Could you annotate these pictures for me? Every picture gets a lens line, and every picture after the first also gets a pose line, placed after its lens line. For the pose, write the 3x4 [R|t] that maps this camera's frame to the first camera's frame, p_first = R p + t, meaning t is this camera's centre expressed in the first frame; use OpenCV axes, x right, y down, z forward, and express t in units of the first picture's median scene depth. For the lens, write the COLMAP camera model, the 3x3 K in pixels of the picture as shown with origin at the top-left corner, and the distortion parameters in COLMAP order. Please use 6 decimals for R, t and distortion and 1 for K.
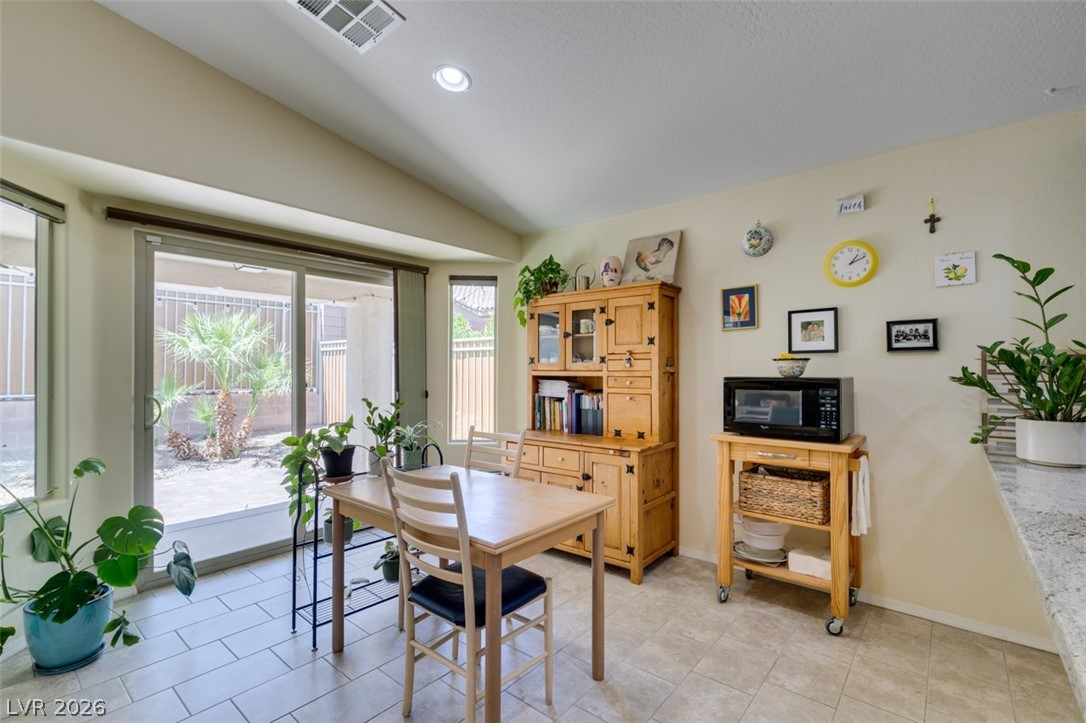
lens RADIAL K [[484.5, 0, 541.4], [0, 484.5, 363.7], [0, 0, 1]] dist [0.001075, -0.000668]
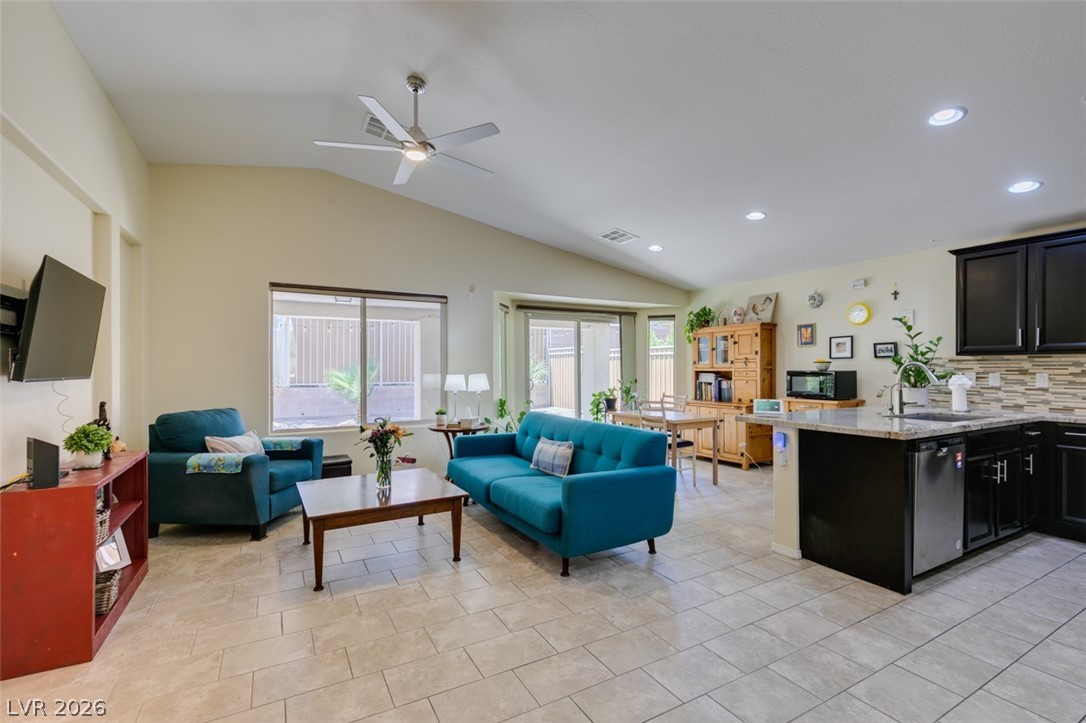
lens RADIAL K [[484.5, 0, 541.5], [0, 484.5, 368.0], [0, 0, 1]] dist [0.001075, -0.000668]
pose [[0.934907, -0.002155, -0.354886, 0.113412], [0.005862, 0.999939, 0.009371, -0.008555], [0.354844, -0.010841, 0.934863, -1.178999]]
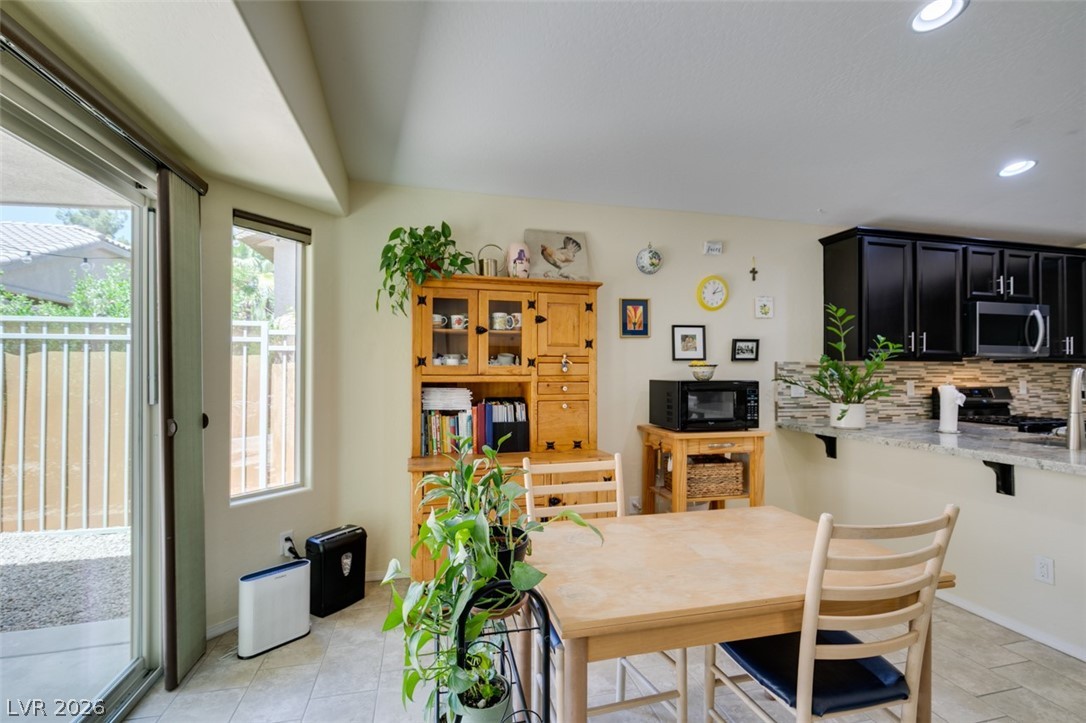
lens RADIAL K [[484.5, 0, 547.2], [0, 484.5, 367.4], [0, 0, 1]] dist [0.001075, -0.000668]
pose [[0.587119, 0.008035, 0.809461, -0.610298], [-0.010076, 0.999946, -0.002617, 0.002373], [-0.809438, -0.006619, 0.587168, 0.526823]]
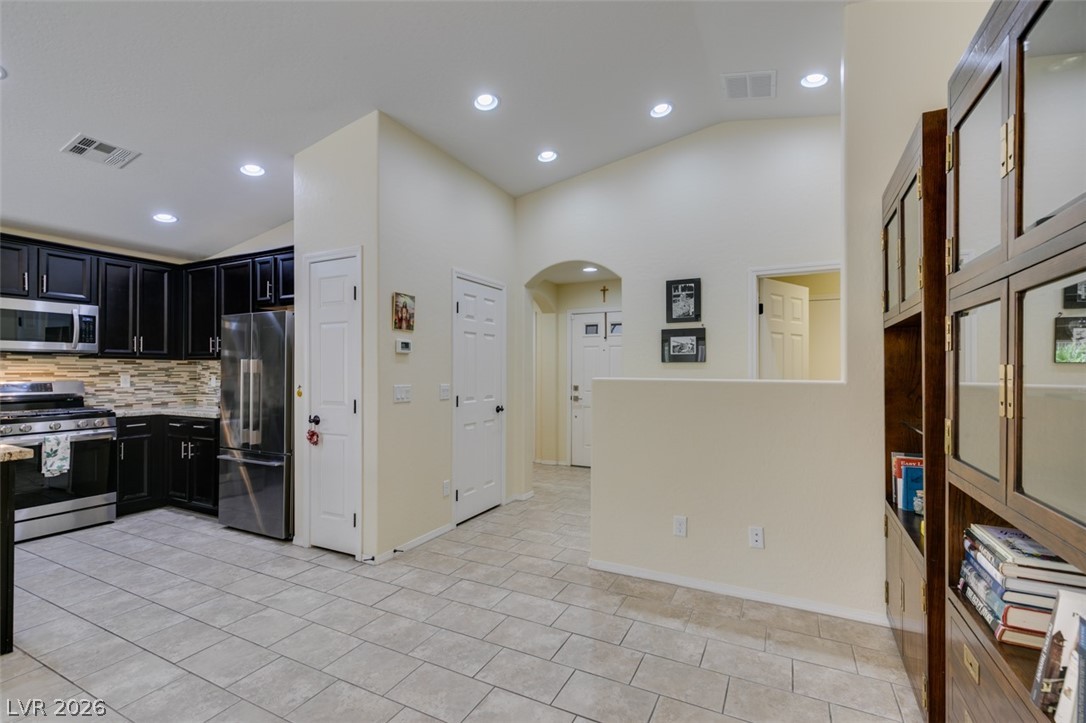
lens RADIAL K [[484.5, 0, 542.9], [0, 484.5, 368.5], [0, 0, 1]] dist [0.001075, -0.000668]
pose [[-0.228832, 0.002521, 0.973463, -0.466919], [-0.012562, 0.999906, -0.005542, -0.005858], [-0.973385, -0.013497, -0.228779, -0.711217]]
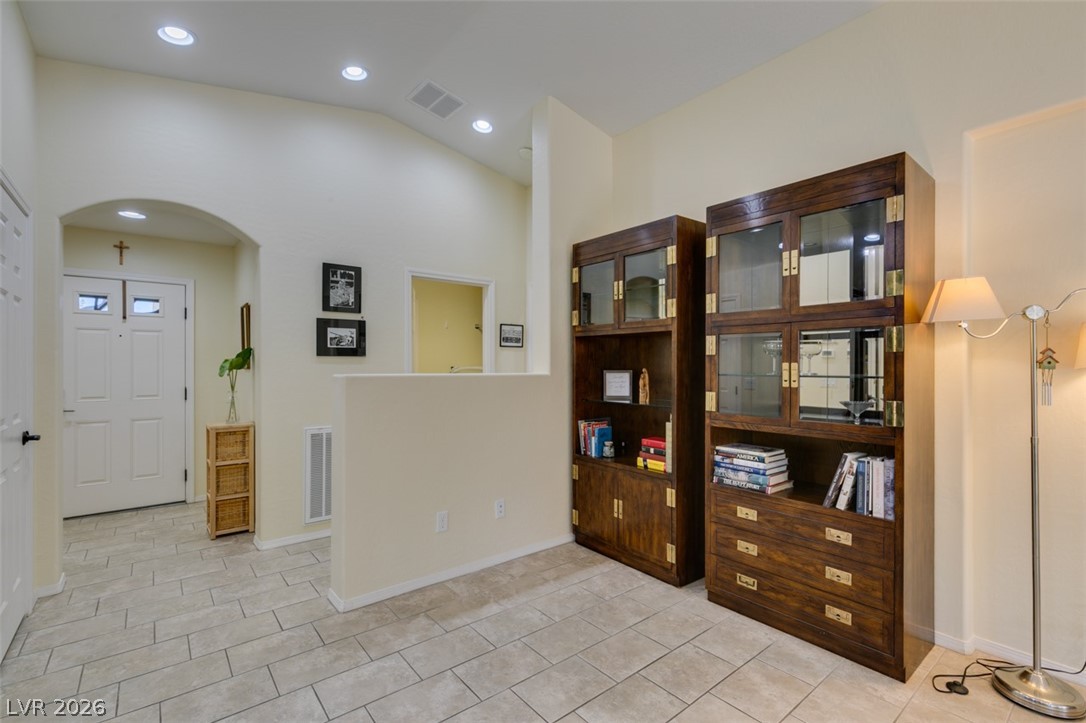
lens RADIAL K [[484.5, 0, 540.9], [0, 484.5, 364.3], [0, 0, 1]] dist [0.001075, -0.000668]
pose [[-0.981488, -0.000500, 0.191525, 0.030611], [-0.003096, 0.999907, -0.013256, -0.000860], [-0.191501, -0.013603, -0.981398, -0.296320]]
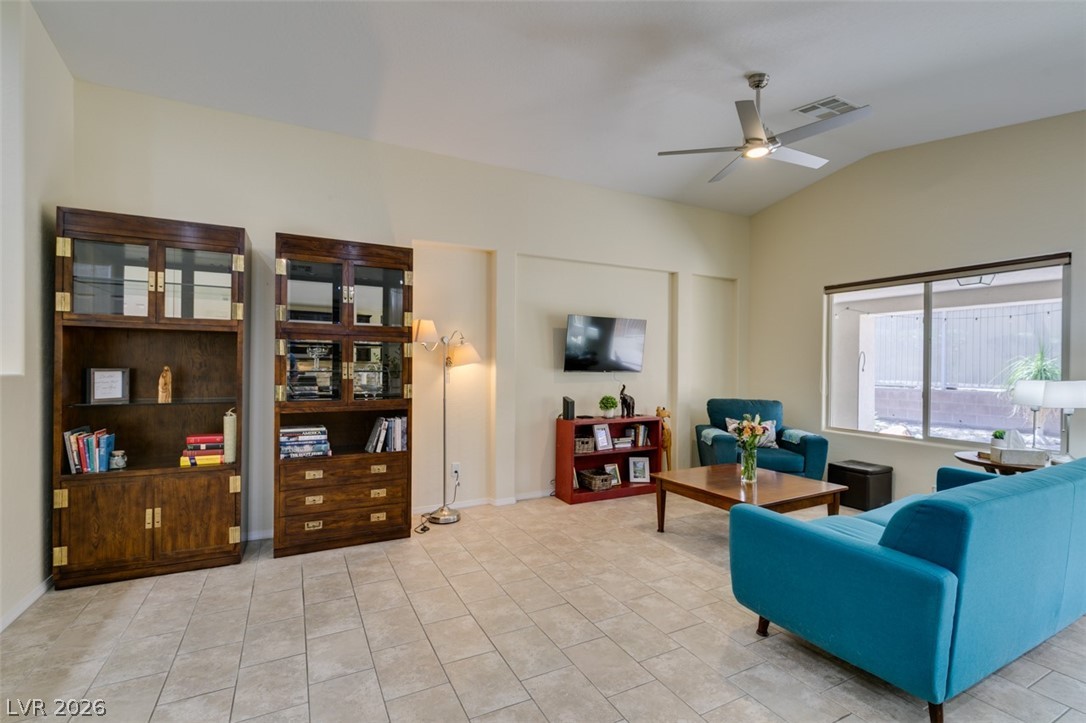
lens RADIAL K [[484.5, 0, 542.2], [0, 484.5, 369.7], [0, 0, 1]] dist [0.001075, -0.000668]
pose [[-0.386151, 0.004736, -0.922423, 0.650568], [0.003107, 0.999988, 0.003834, -0.001118], [0.922430, -0.001386, -0.386161, -0.269386]]
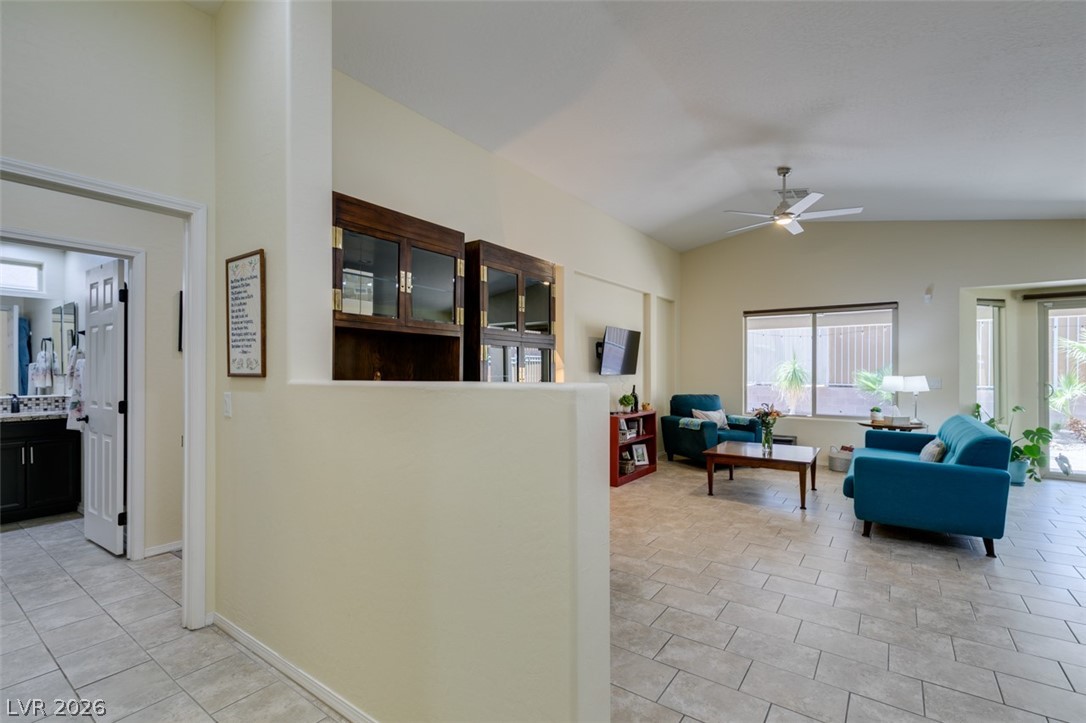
lens RADIAL K [[484.5, 0, 542.9], [0, 484.5, 370.4], [0, 0, 1]] dist [0.001075, -0.000668]
pose [[0.072742, -0.000816, -0.997350, 0.976235], [0.010841, 0.999941, -0.000028, -0.006609], [0.997292, -0.010810, 0.072747, -1.148309]]
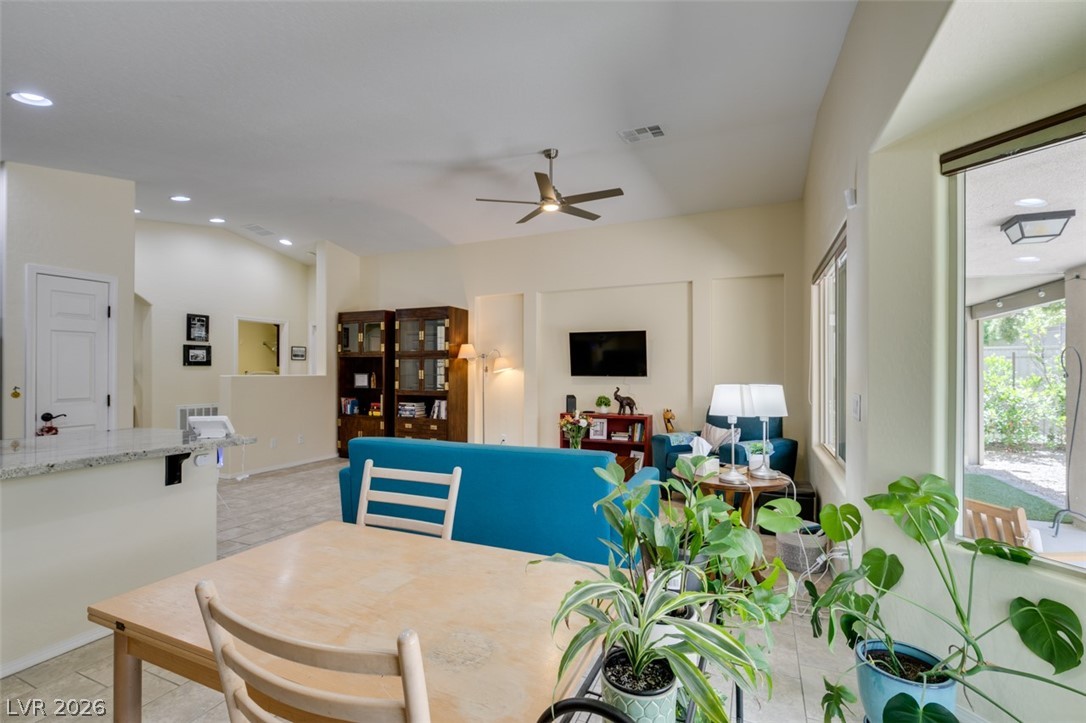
lens RADIAL K [[484.5, 0, 541.5], [0, 484.5, 366.7], [0, 0, 1]] dist [0.001075, -0.000668]
pose [[-0.961247, -0.003334, -0.275670, -0.126027], [0.001744, 0.999833, -0.018172, 0.009717], [0.275685, -0.017948, -0.961081, 1.115445]]
